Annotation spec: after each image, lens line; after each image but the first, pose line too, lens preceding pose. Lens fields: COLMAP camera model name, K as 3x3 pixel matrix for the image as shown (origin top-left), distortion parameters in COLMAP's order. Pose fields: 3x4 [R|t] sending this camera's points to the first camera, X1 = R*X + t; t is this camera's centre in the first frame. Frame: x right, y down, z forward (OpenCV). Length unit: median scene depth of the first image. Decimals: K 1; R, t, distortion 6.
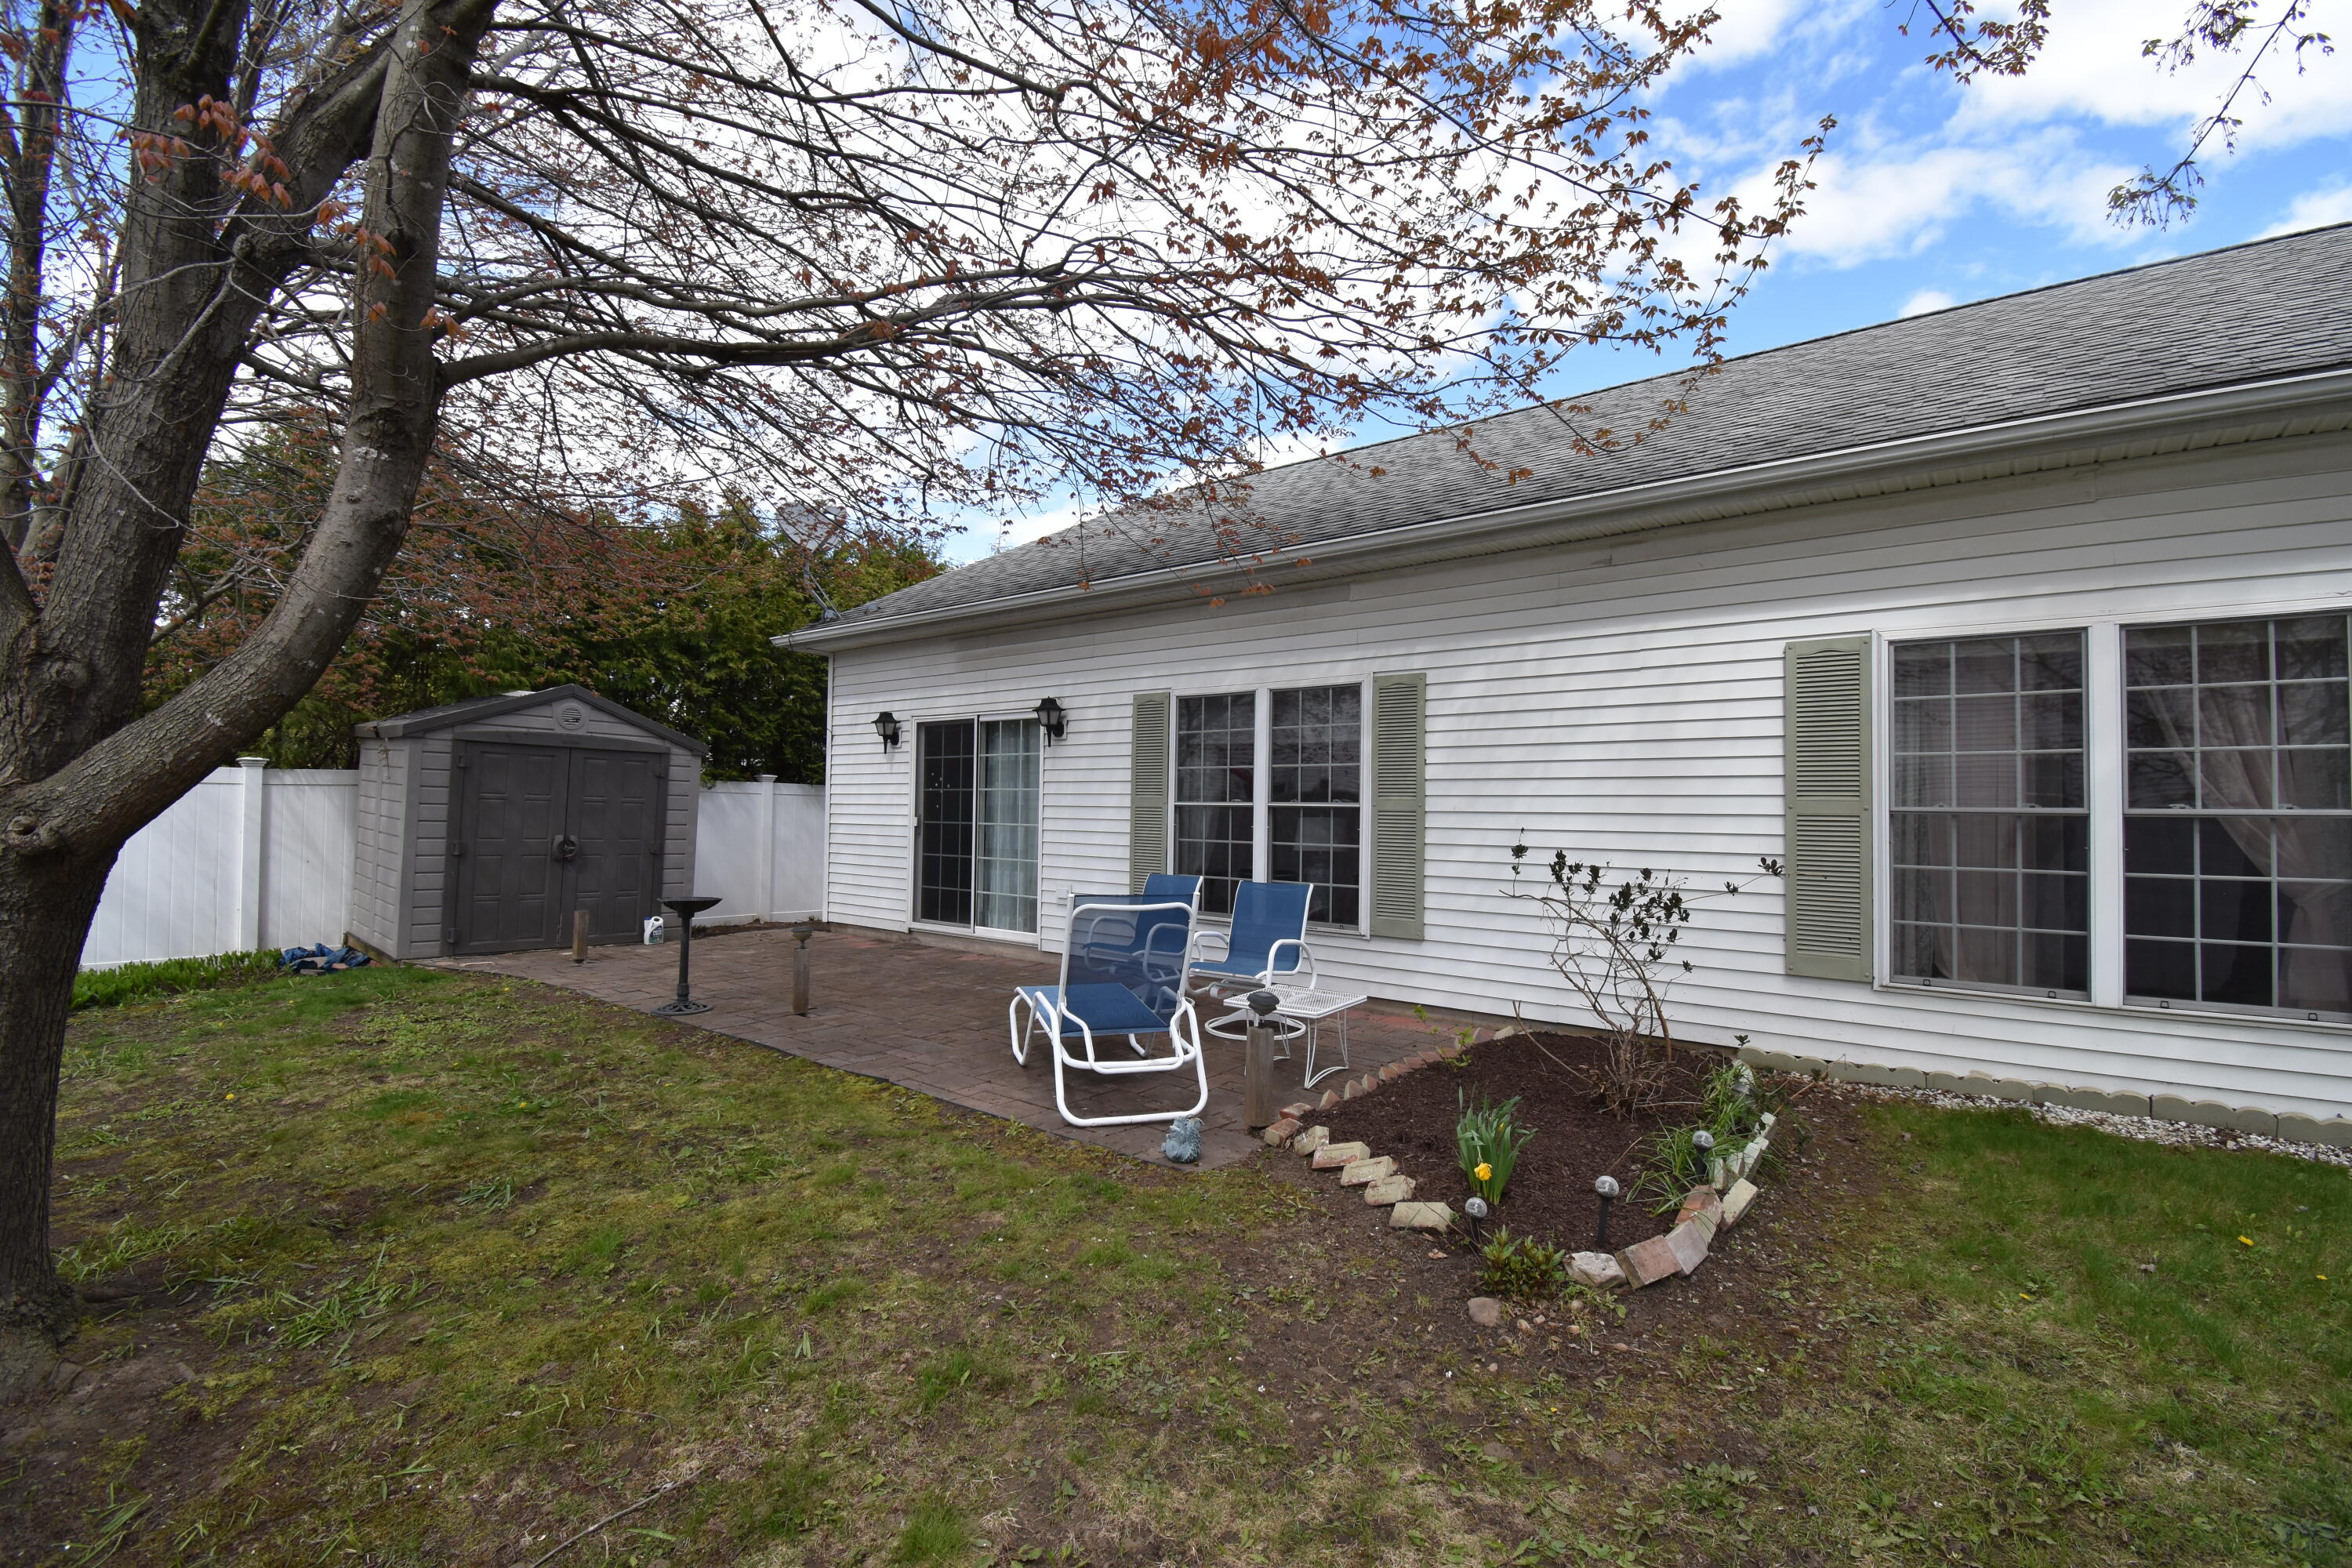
lens RADIAL K [[1112.7, 0, 1176.0], [0, 1112.7, 784.0], [0, 0, 1]] dist [0.000453, 0.000003]
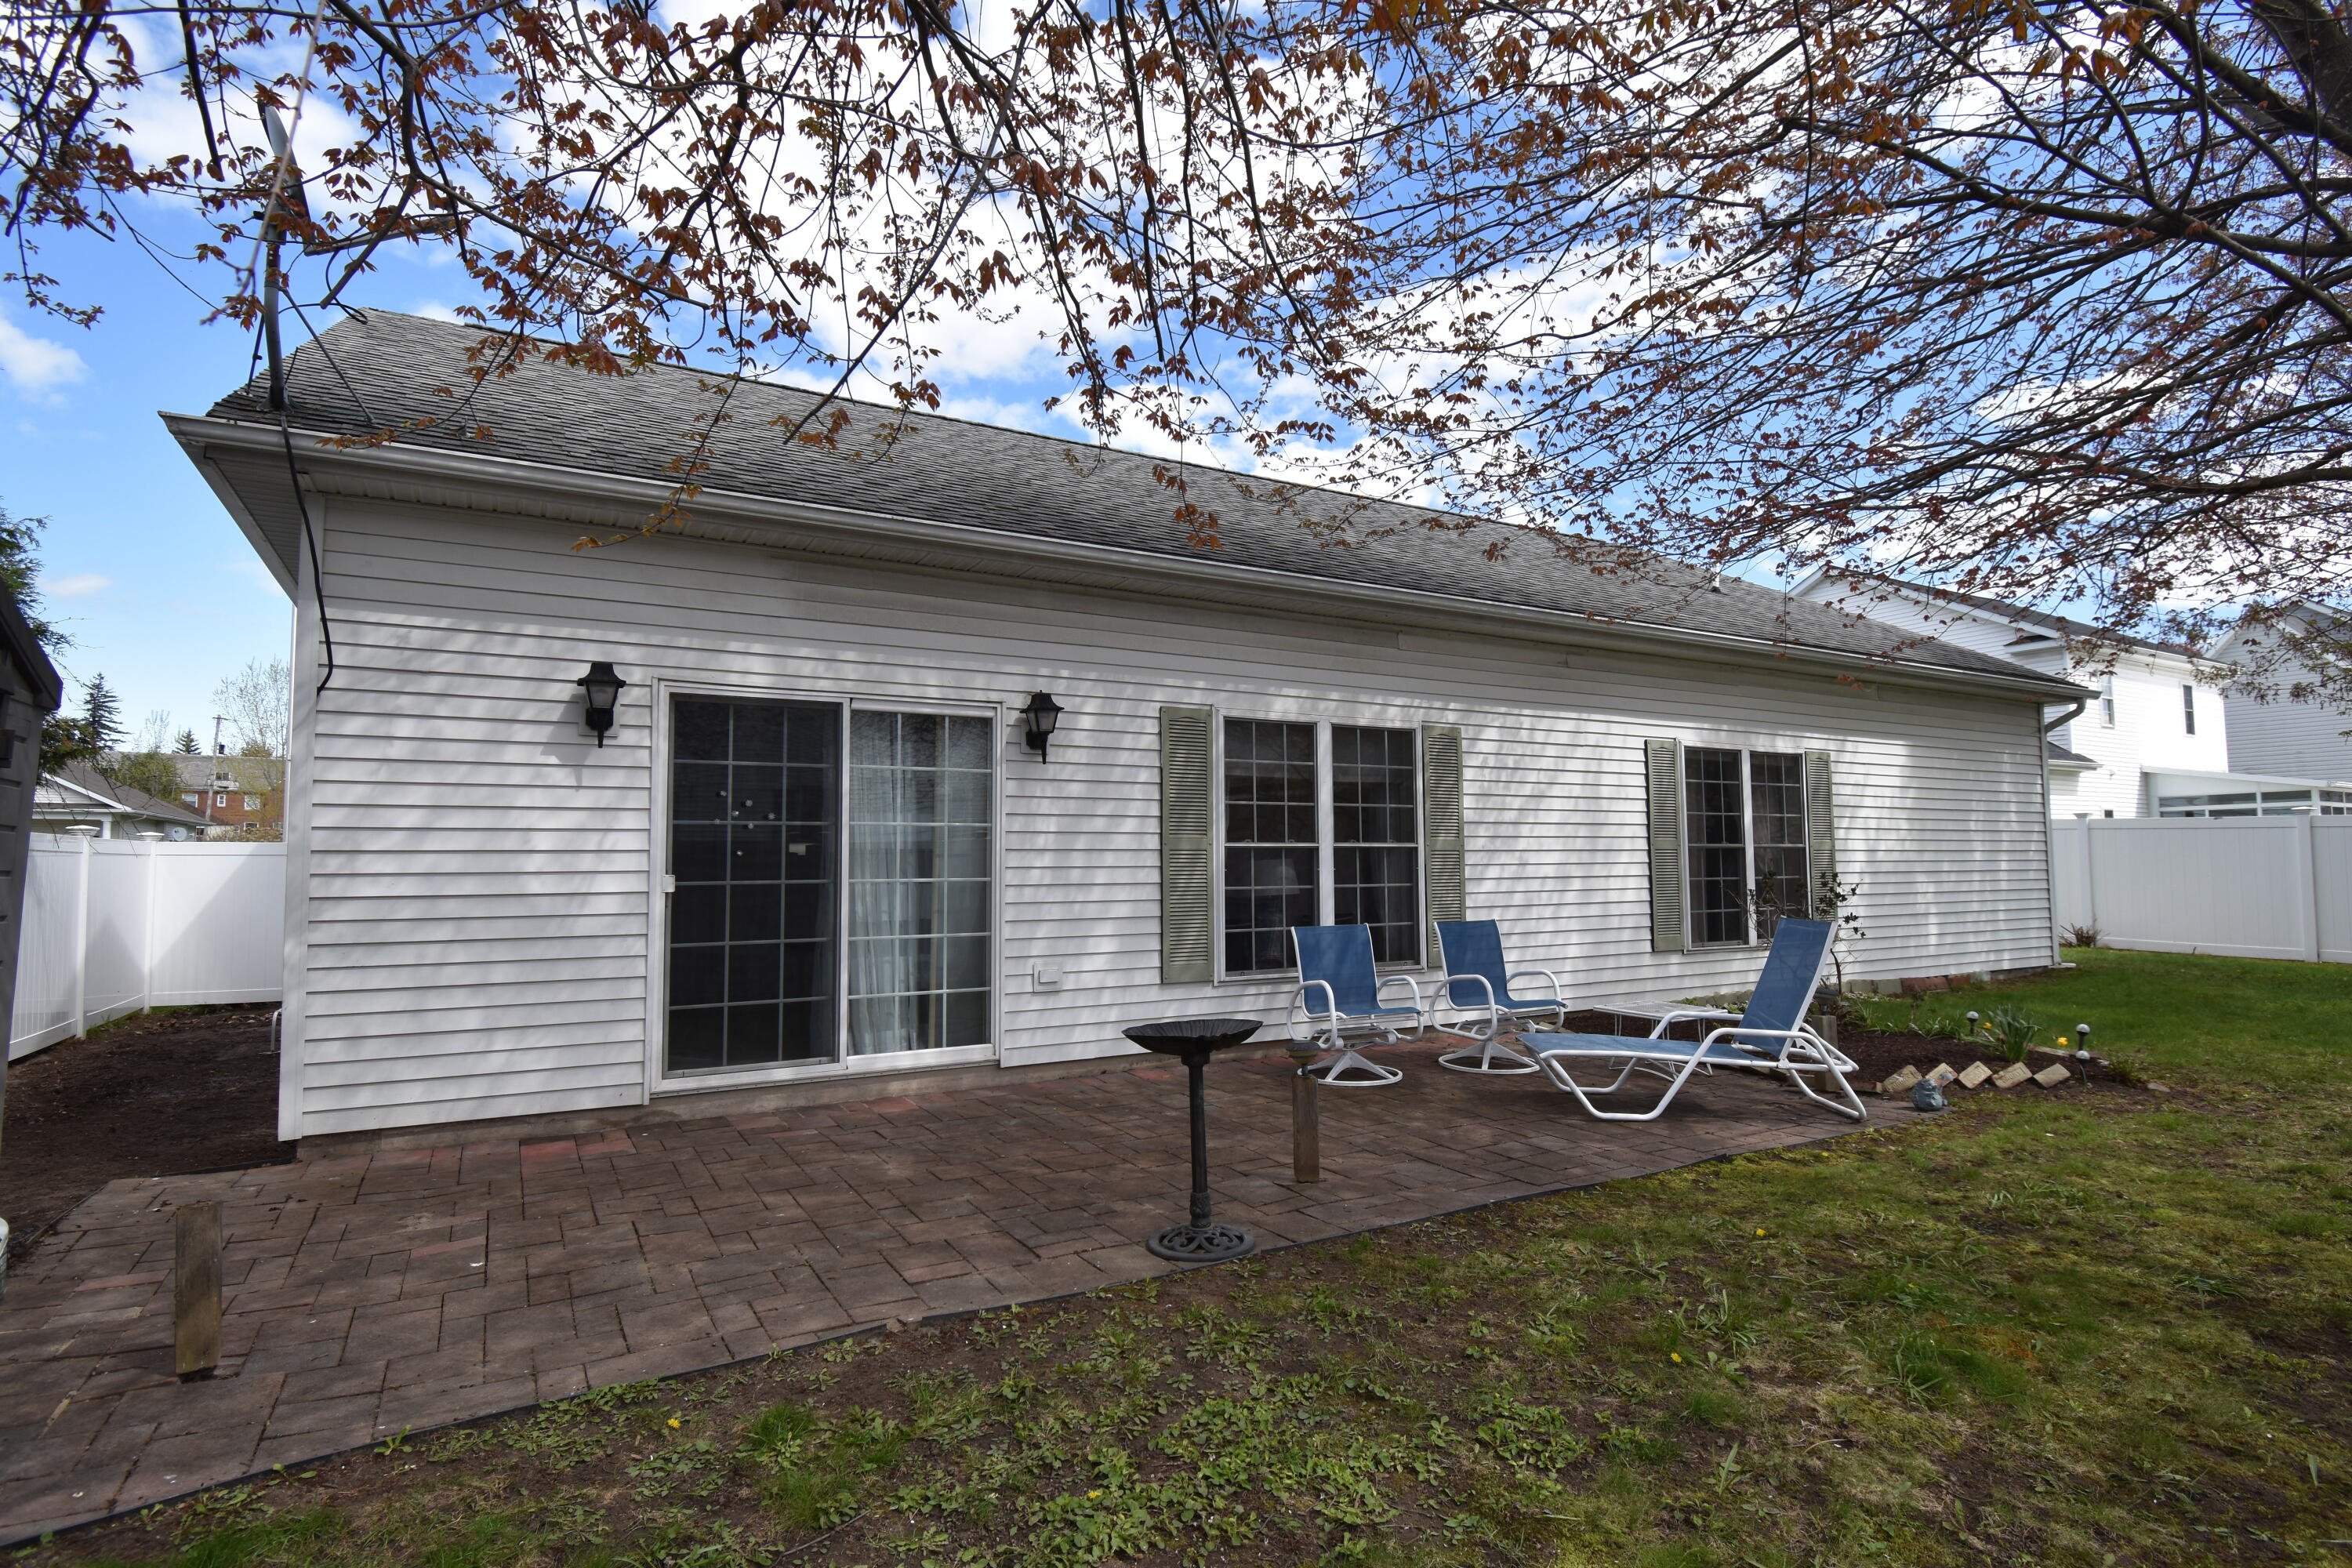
lens RADIAL K [[1199.4, 0, 1176.0], [0, 1199.4, 784.0], [0, 0, 1]] dist [0.000282, 0.000028]
pose [[0.315642, 0.039117, 0.948072, -0.871360], [-0.015252, 0.999230, -0.036150, 0.005088], [-0.948756, -0.003049, 0.315996, 0.754332]]
